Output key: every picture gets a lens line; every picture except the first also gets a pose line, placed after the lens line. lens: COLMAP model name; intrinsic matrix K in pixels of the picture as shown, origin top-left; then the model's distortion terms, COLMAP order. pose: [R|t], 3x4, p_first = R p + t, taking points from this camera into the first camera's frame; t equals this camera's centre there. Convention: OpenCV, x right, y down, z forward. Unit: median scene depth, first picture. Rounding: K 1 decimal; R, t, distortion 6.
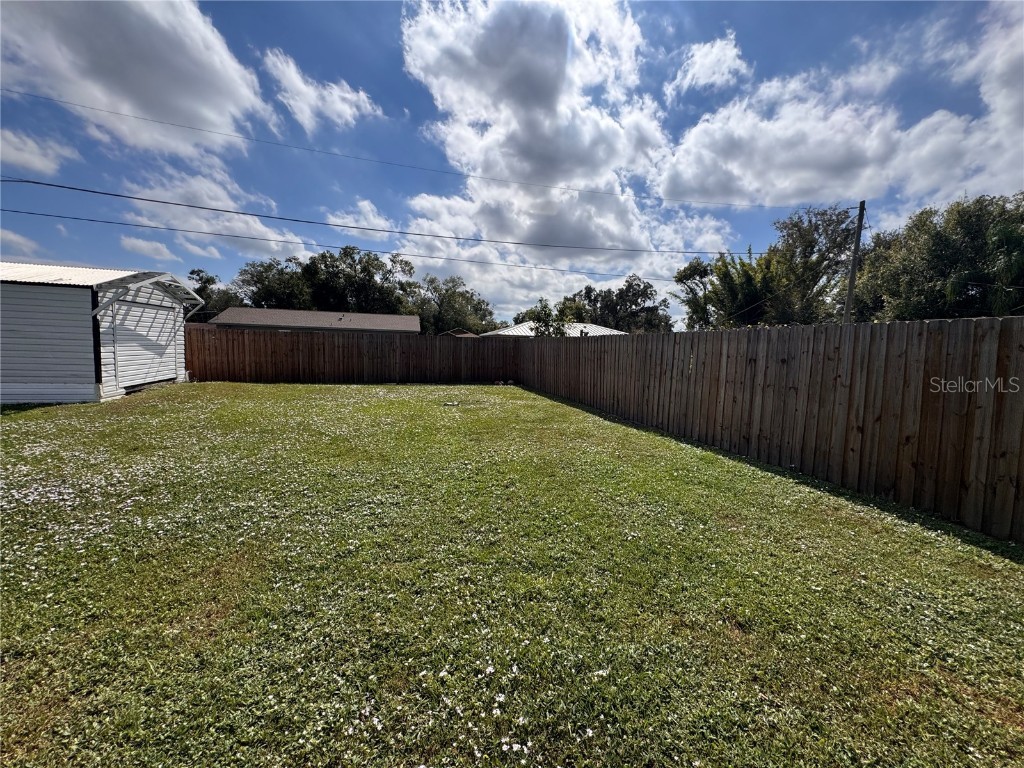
lens RADIAL K [[411.8, 0, 512.4], [0, 411.8, 383.2], [0, 0, 1]] dist [-0.002087, 0.000424]
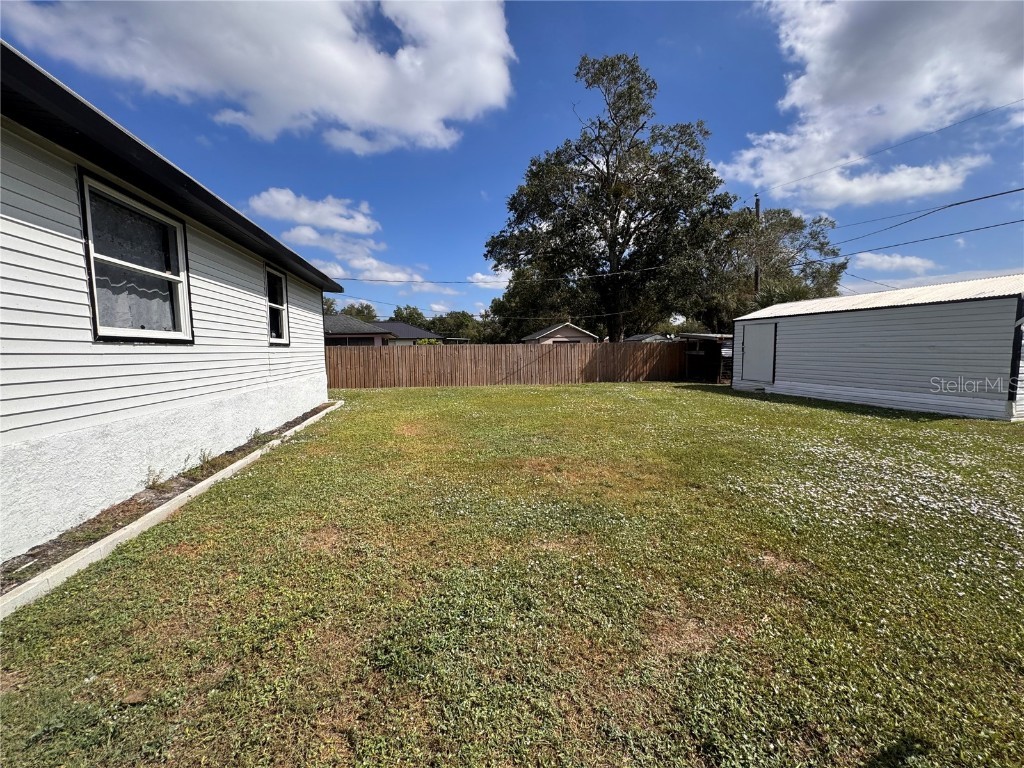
lens RADIAL K [[411.8, 0, 511.2], [0, 411.8, 384.2], [0, 0, 1]] dist [-0.002087, 0.000424]
pose [[-0.068600, 0.050862, -0.996347, -0.025655], [-0.076375, 0.995501, 0.056078, -0.001781], [0.994716, 0.079943, -0.064407, -0.046609]]
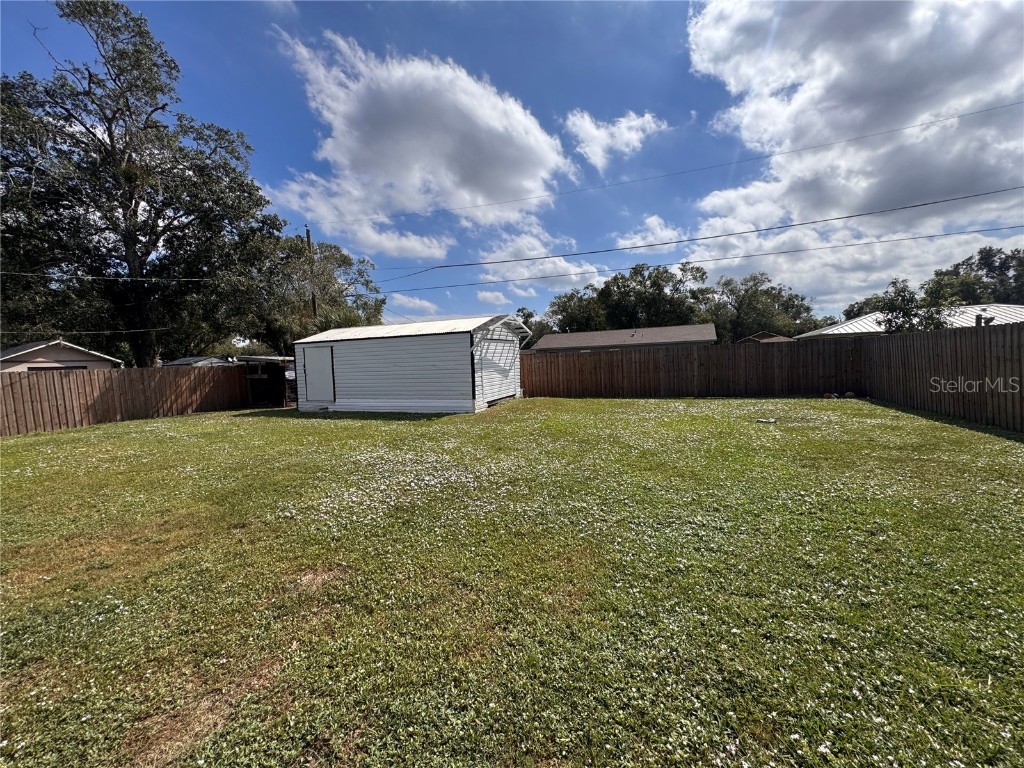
lens RADIAL K [[411.8, 0, 510.8], [0, 411.8, 384.7], [0, 0, 1]] dist [-0.002087, 0.000424]
pose [[0.776057, -0.027160, -0.630077, -0.020620], [0.009323, 0.999457, -0.031599, -0.003729], [0.630593, 0.018649, 0.775889, -0.013104]]
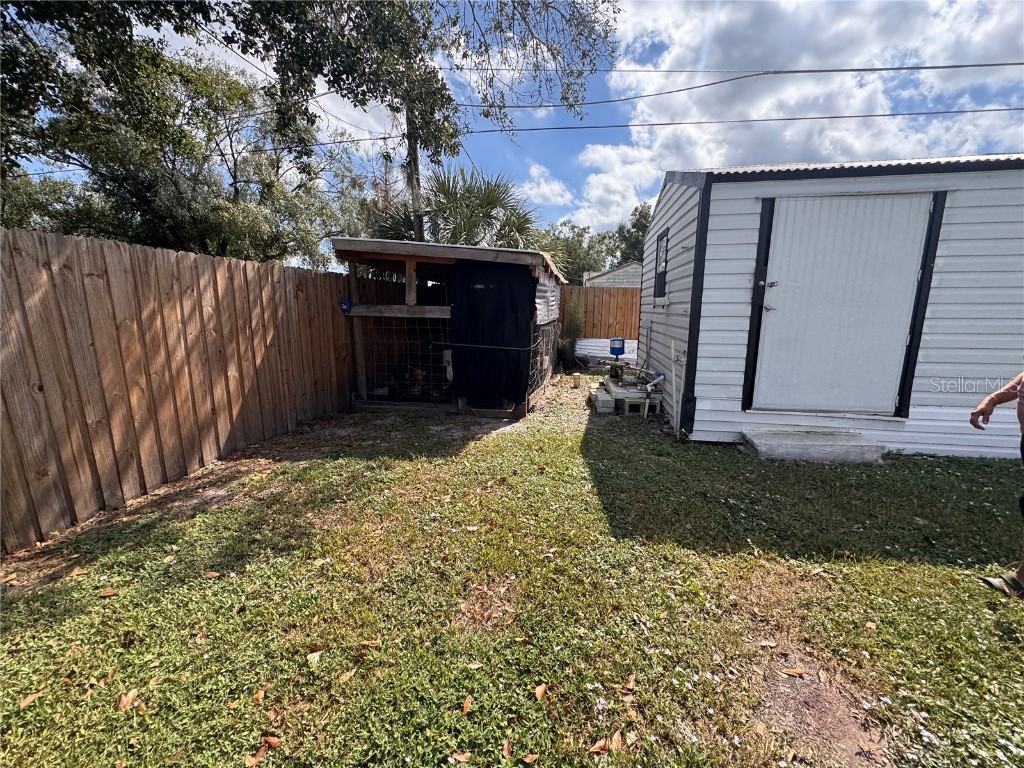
lens RADIAL K [[411.8, 0, 497.5], [0, 411.8, 395.0], [0, 0, 1]] dist [-0.002087, 0.000424]
pose [[0.910189, 0.050970, -0.411044, -2.050902], [-0.004659, 0.993596, 0.112891, -0.071716], [0.414166, -0.100837, 0.904598, 0.286292]]
